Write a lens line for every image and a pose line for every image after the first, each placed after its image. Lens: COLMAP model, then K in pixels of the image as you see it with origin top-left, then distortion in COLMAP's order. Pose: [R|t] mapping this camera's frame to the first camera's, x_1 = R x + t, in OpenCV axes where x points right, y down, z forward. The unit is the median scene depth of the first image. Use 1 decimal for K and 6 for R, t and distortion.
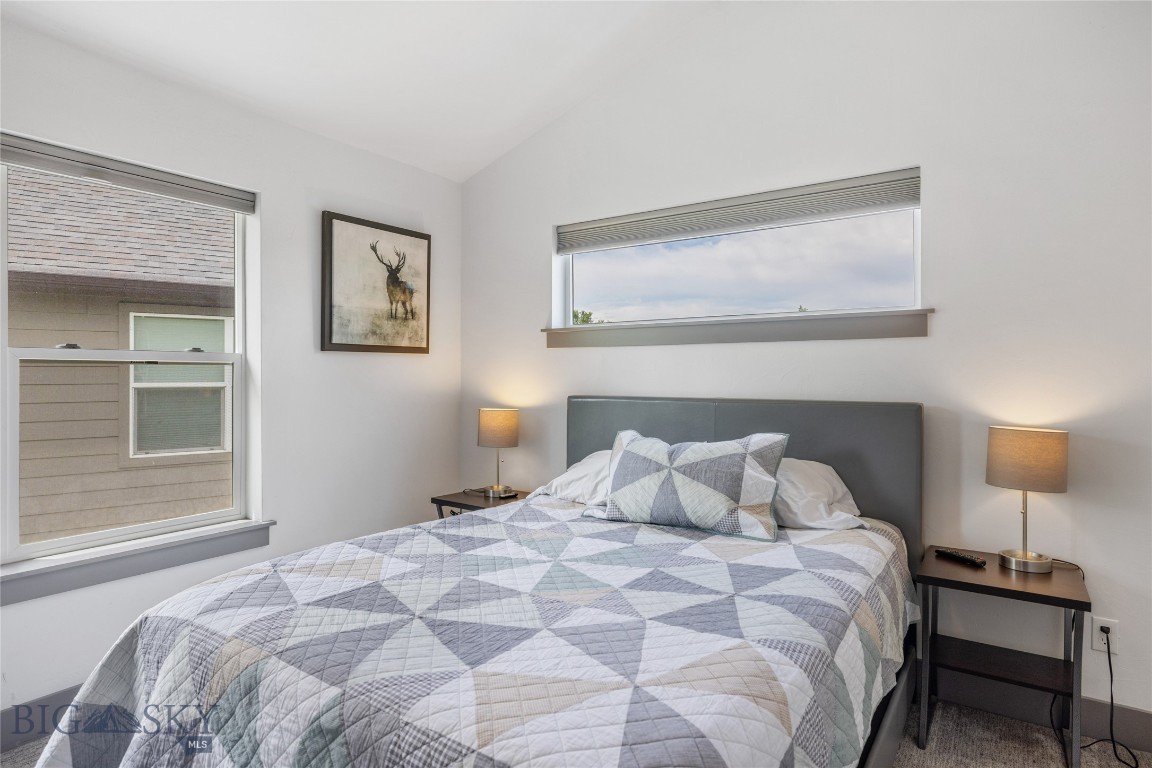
lens RADIAL K [[646.8, 0, 574.6], [0, 646.8, 372.8], [0, 0, 1]] dist [0.051608, 0.000005]
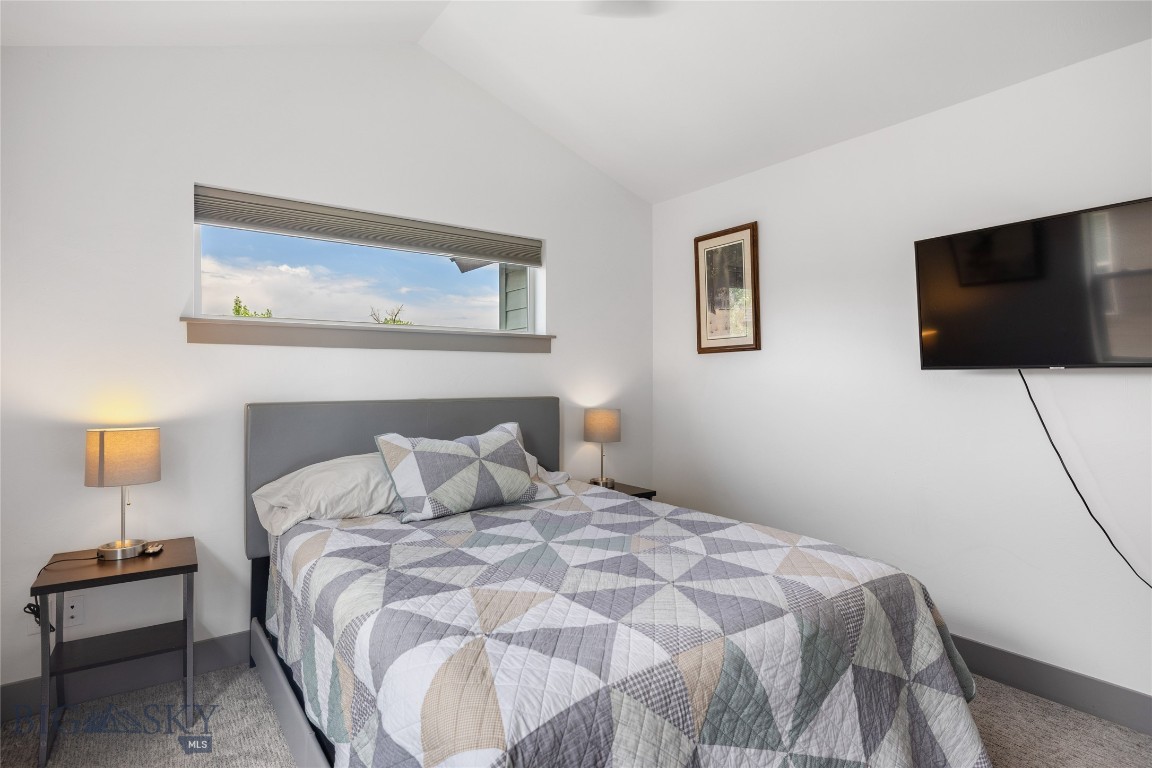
lens RADIAL K [[590.5, 0, 576.0], [0, 590.5, 384.0], [0, 0, 1]] dist [-0.001647, -0.000295]
pose [[0.326801, -0.012270, 0.945014, -0.768960], [-0.000939, 0.999911, 0.013307, 0.000122], [-0.945093, -0.005236, 0.326760, 0.486542]]
